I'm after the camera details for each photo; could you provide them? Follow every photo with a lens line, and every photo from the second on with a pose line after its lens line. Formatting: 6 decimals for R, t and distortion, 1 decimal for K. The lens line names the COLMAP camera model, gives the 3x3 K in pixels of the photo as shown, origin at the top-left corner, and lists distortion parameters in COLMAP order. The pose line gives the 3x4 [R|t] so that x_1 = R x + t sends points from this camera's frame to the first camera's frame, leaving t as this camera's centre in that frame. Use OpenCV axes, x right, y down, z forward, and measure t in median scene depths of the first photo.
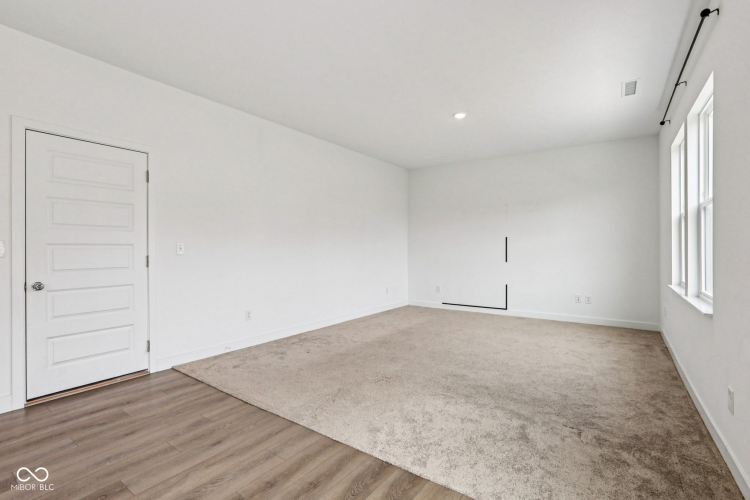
lens RADIAL K [[343.6, 0, 376.9], [0, 343.6, 249.5], [0, 0, 1]] dist [-0.038190, 0.009354]
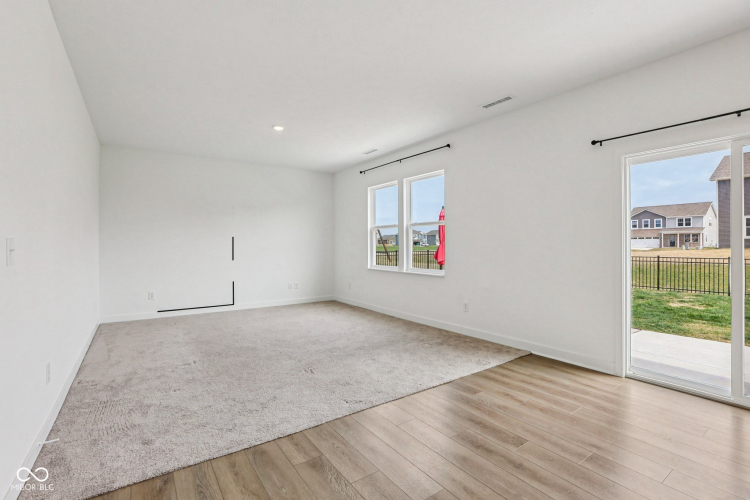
lens RADIAL K [[343.6, 0, 373.1], [0, 343.6, 247.1], [0, 0, 1]] dist [-0.038190, 0.009354]
pose [[0.341751, -0.004669, 0.939779, -0.753442], [0.008232, 0.999964, 0.001975, -0.004057], [-0.939754, 0.007061, 0.341777, 0.362075]]
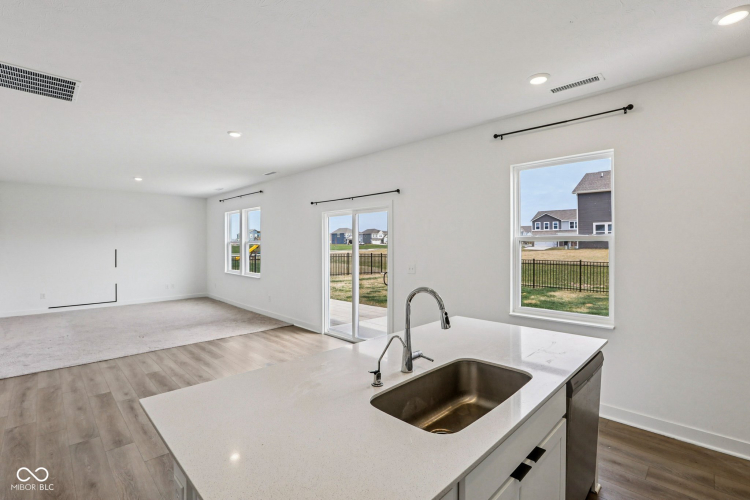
lens RADIAL K [[343.6, 0, 370.4], [0, 343.6, 242.2], [0, 0, 1]] dist [-0.038190, 0.009354]
pose [[0.181371, 0.003881, 0.983407, -1.234654], [0.007900, 0.999954, -0.005404, -0.077561], [-0.983383, 0.008749, 0.181333, -0.412471]]
